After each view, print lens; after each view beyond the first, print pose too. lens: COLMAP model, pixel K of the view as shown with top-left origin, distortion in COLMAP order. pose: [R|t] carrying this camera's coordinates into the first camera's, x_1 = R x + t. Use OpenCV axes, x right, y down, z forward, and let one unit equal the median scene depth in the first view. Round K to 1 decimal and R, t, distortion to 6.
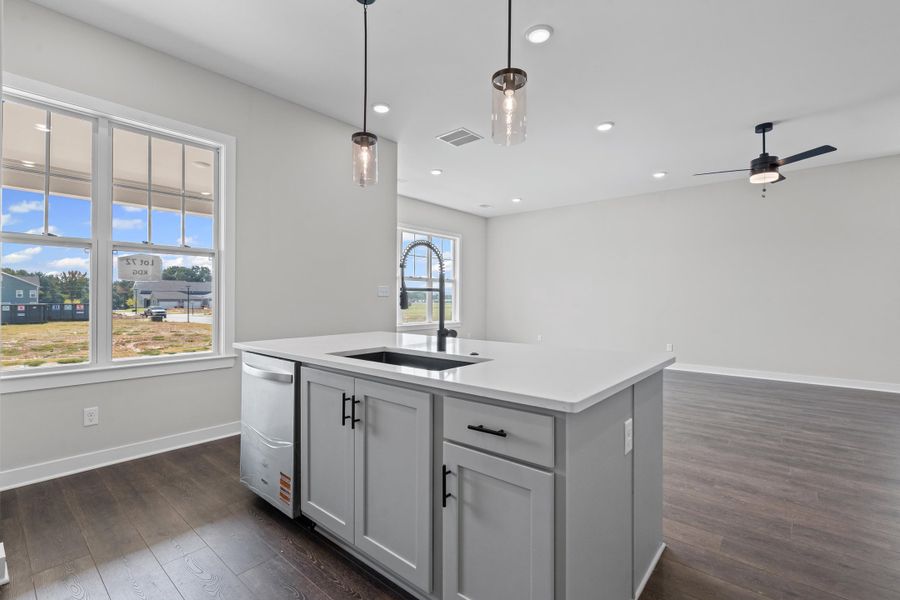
lens RADIAL K [[408.8, 0, 433.8], [0, 408.8, 300.7], [0, 0, 1]] dist [-0.005503, 0.002146]
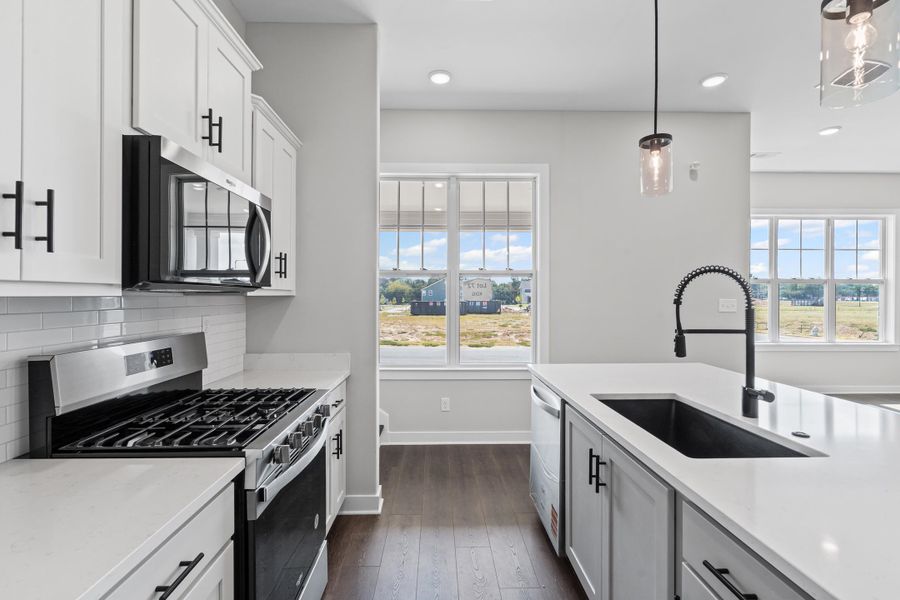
lens RADIAL K [[408.8, 0, 447.1], [0, 408.8, 296.7], [0, 0, 1]] dist [-0.005503, 0.002146]
pose [[0.681209, -0.000735, -0.732089, 0.154784], [0.002019, 0.999998, 0.000875, -0.076204], [0.732086, -0.002074, 0.681209, 0.110746]]
